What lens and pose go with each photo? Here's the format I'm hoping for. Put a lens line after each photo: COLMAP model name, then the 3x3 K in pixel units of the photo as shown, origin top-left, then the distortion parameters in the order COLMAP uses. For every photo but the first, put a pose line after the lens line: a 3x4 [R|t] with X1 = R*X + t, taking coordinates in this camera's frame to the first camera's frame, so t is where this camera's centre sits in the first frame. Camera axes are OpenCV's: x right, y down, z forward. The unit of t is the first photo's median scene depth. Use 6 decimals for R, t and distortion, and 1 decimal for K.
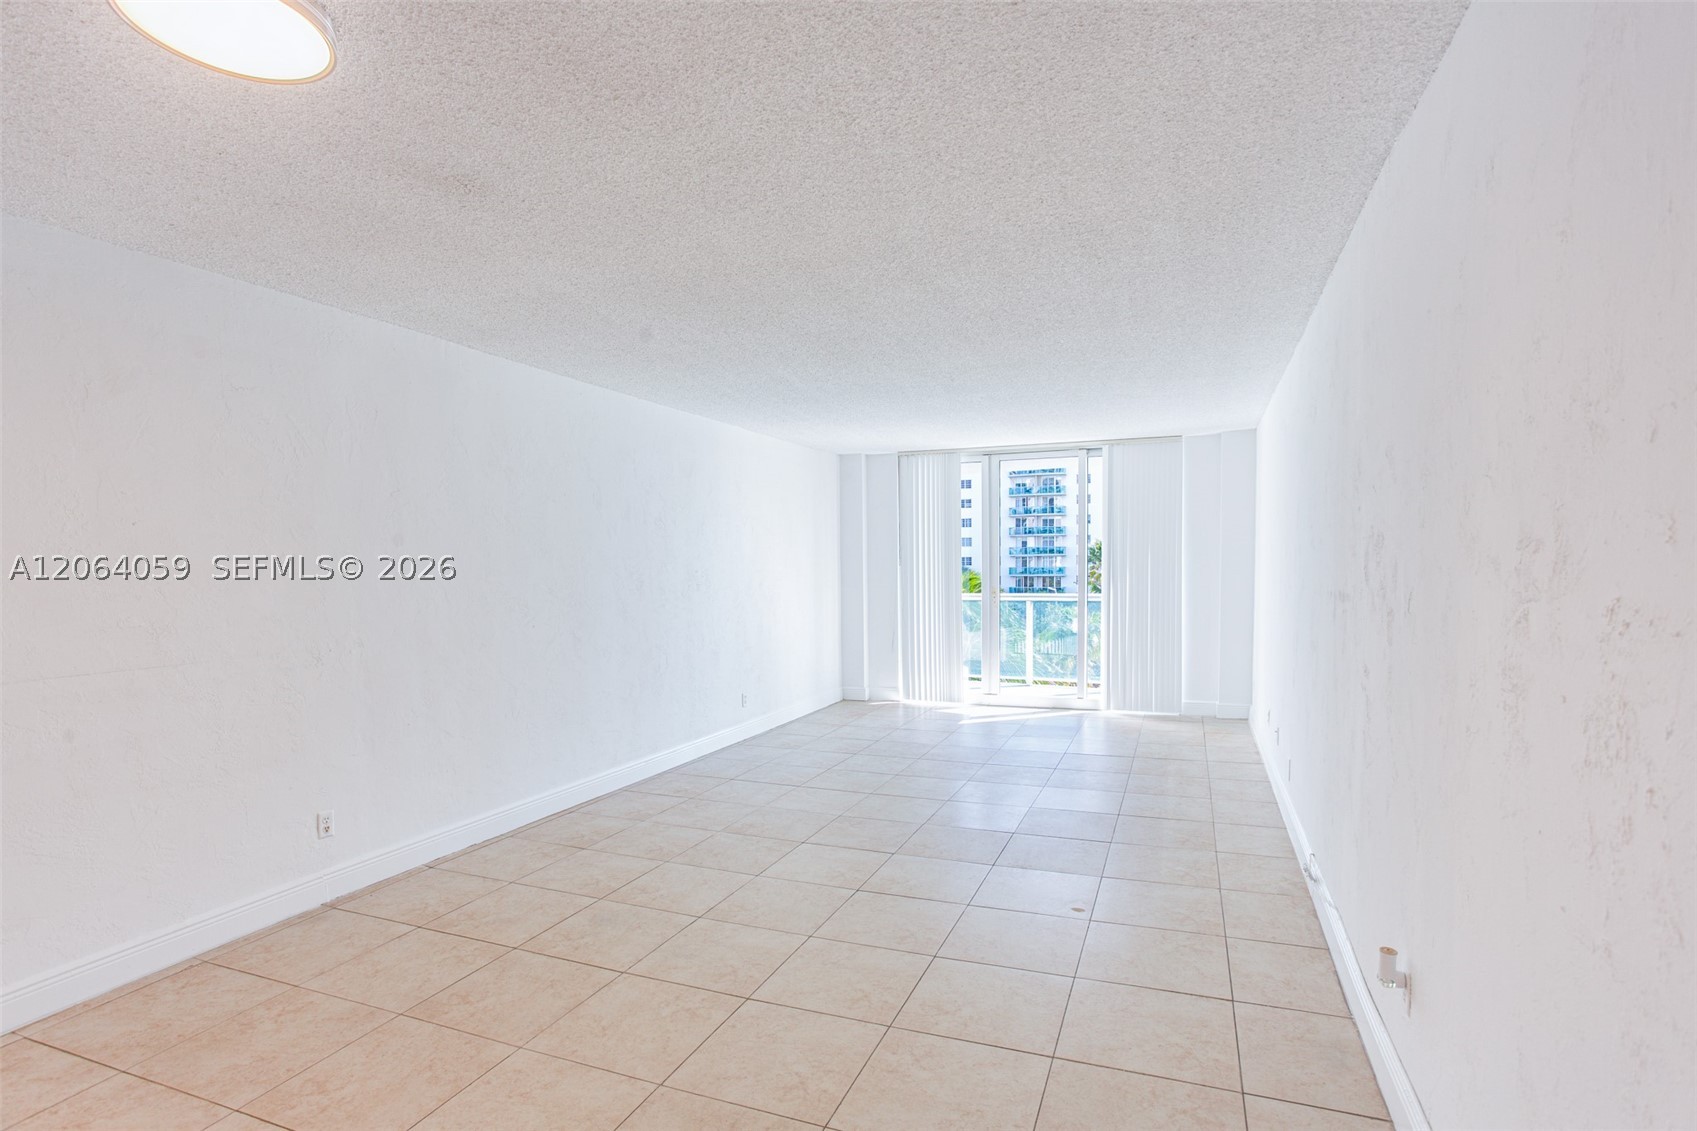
lens RADIAL K [[861.4, 0, 841.5], [0, 861.4, 596.0], [0, 0, 1]] dist [-0.058428, 0.039637]
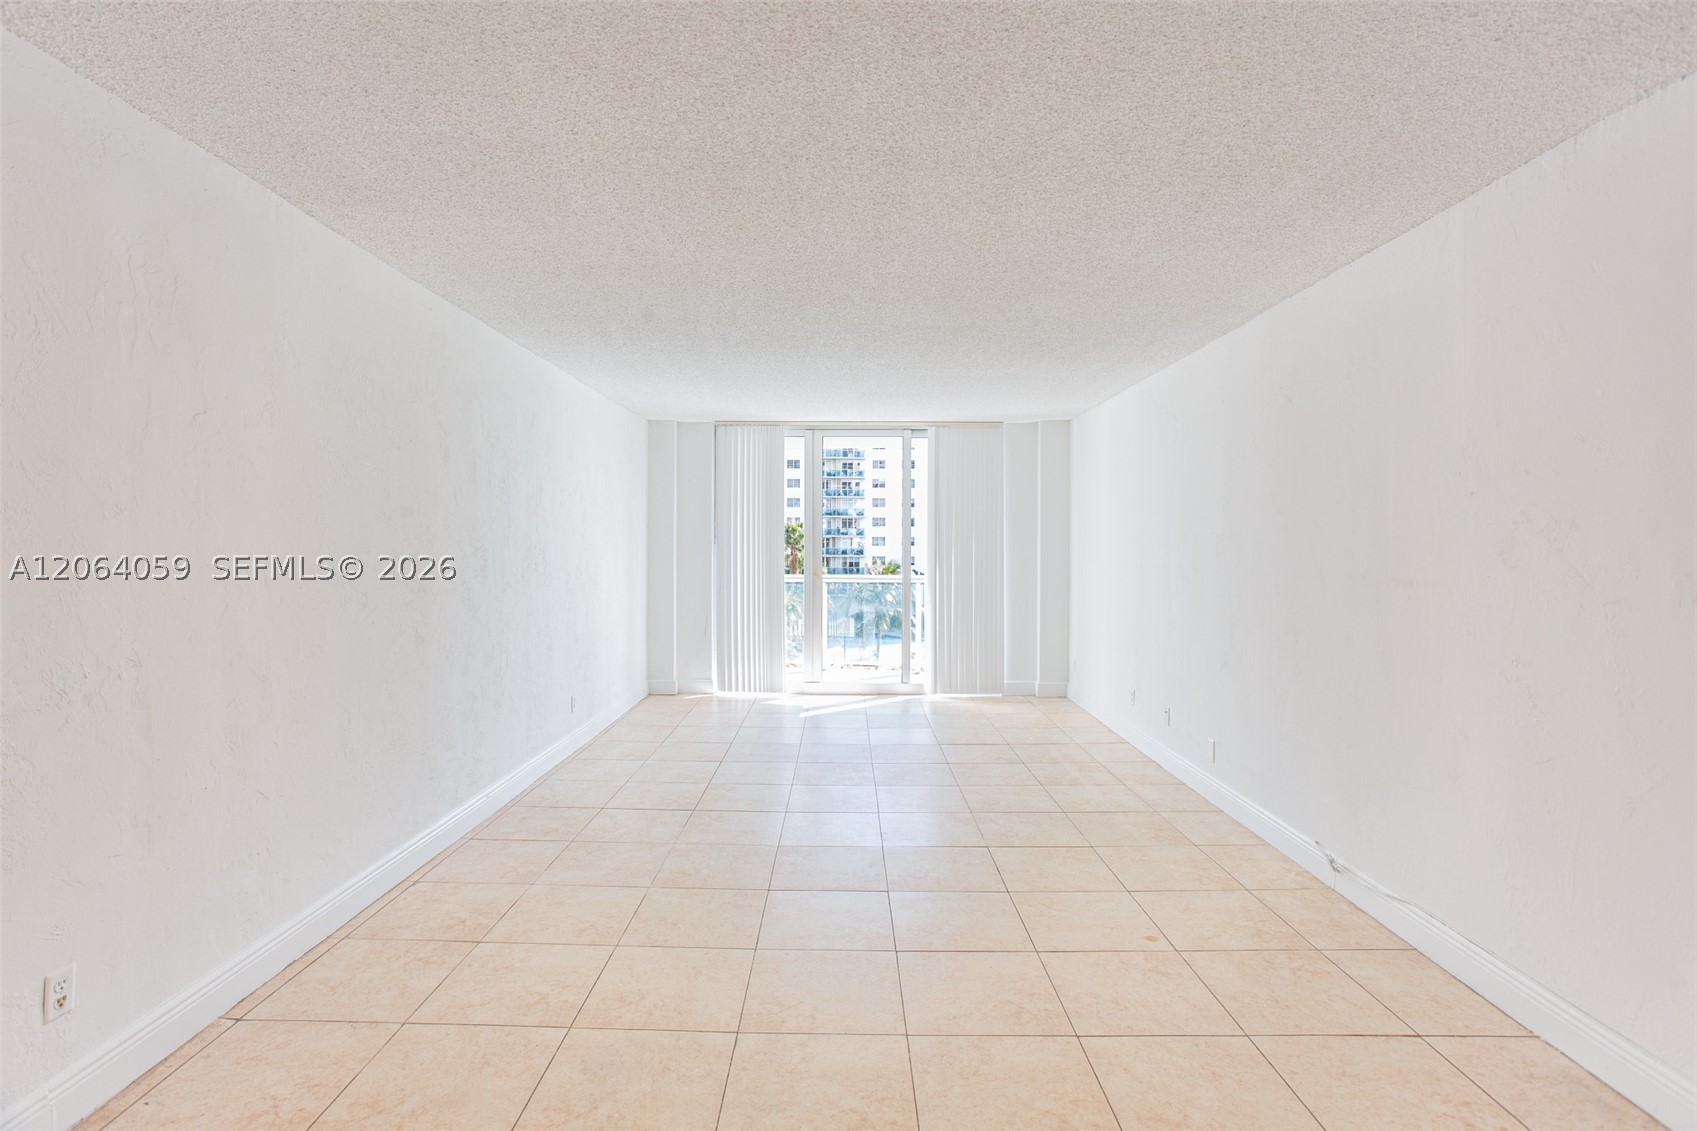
lens RADIAL K [[847.2, 0, 846.5], [0, 847.2, 536.9], [0, 0, 1]] dist [-0.052878, 0.031141]
pose [[0.932141, 0.018628, 0.361615, -0.143068], [-0.002063, 0.998933, -0.046141, -0.002394], [-0.362089, 0.042264, 0.931185, 0.126056]]
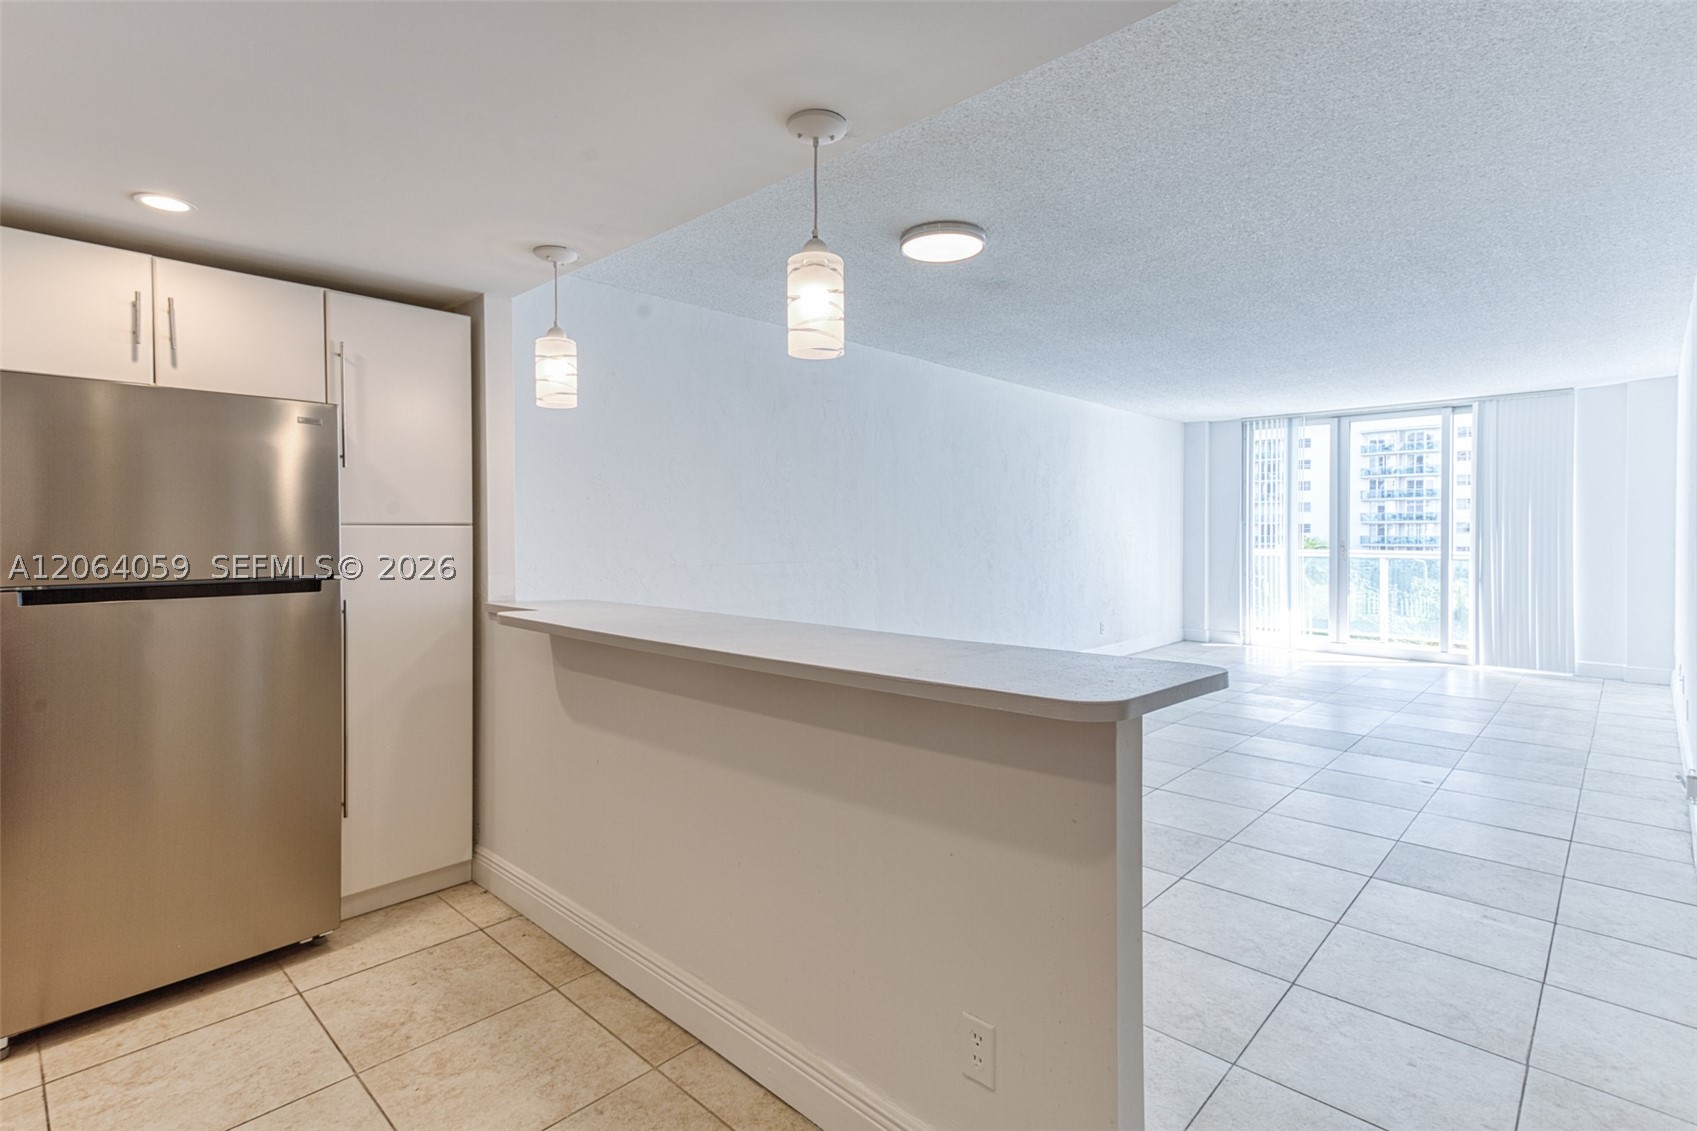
lens RADIAL K [[834.2, 0, 818.4], [0, 834.2, 531.3], [0, 0, 1]] dist [0.000496, 0.021299]
pose [[0.927925, 0.011958, -0.372574, -0.041817], [-0.024410, 0.999289, -0.028722, 0.024756], [0.371966, 0.035747, 0.927558, -0.216304]]
